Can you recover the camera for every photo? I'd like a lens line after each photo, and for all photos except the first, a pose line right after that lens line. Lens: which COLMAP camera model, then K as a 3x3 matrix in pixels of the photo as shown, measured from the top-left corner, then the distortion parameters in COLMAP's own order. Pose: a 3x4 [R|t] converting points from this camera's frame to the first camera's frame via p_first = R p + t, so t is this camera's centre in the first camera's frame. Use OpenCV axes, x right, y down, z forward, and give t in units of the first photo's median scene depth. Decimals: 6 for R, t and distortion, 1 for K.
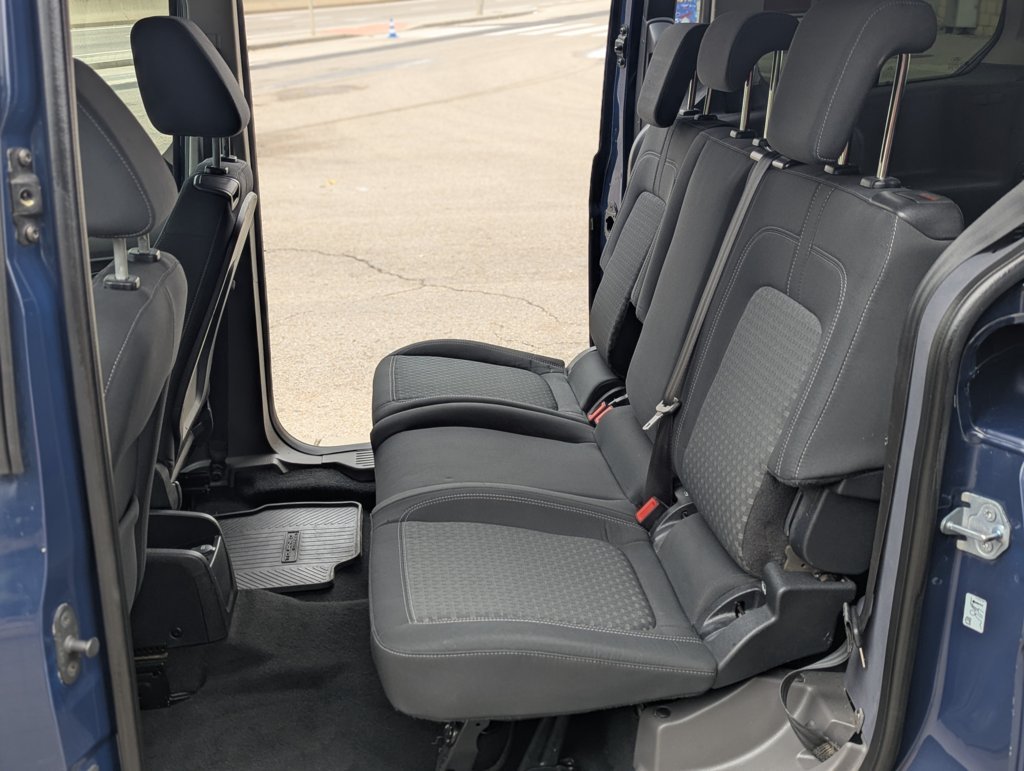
lens RADIAL K [[1056.2, 0, 512.9], [0, 1056.2, 395.8], [0, 0, 1]] dist [0.047410, -0.009893]
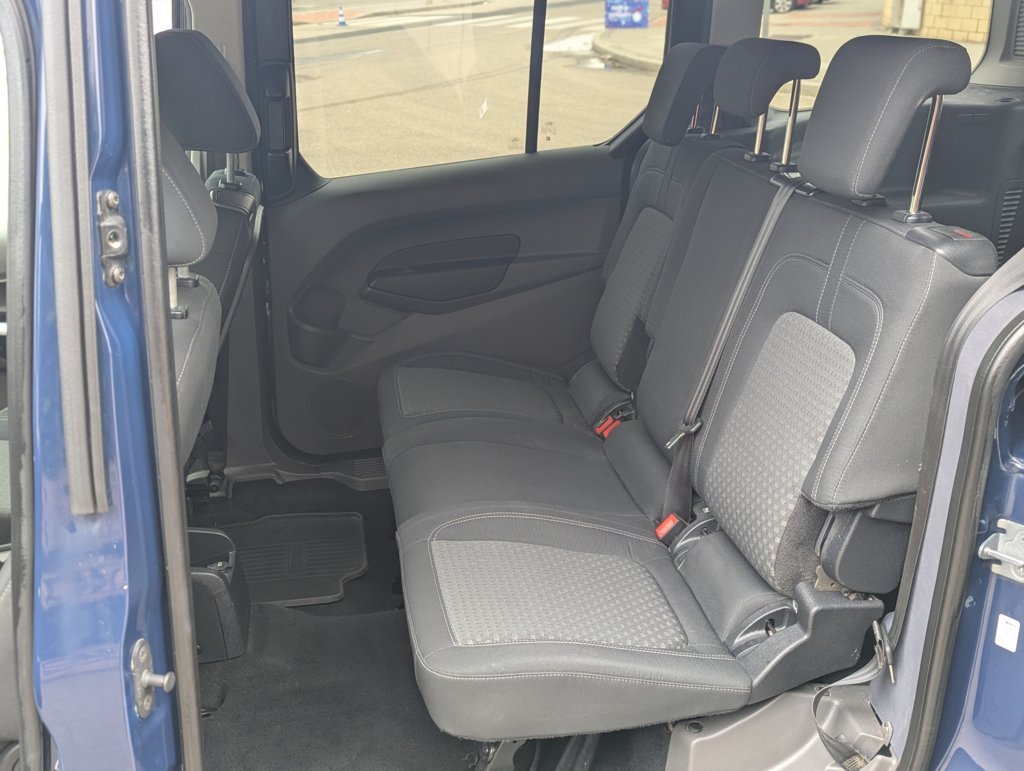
lens RADIAL K [[1068.0, 0, 481.4], [0, 1068.0, 386.6], [0, 0, 1]] dist [0.040381, -0.010747]
pose [[0.998468, 0.000180, 0.055325, -0.129009], [-0.000853, 0.999926, 0.012139, -0.046516], [-0.055319, -0.012168, 0.998395, -0.024320]]
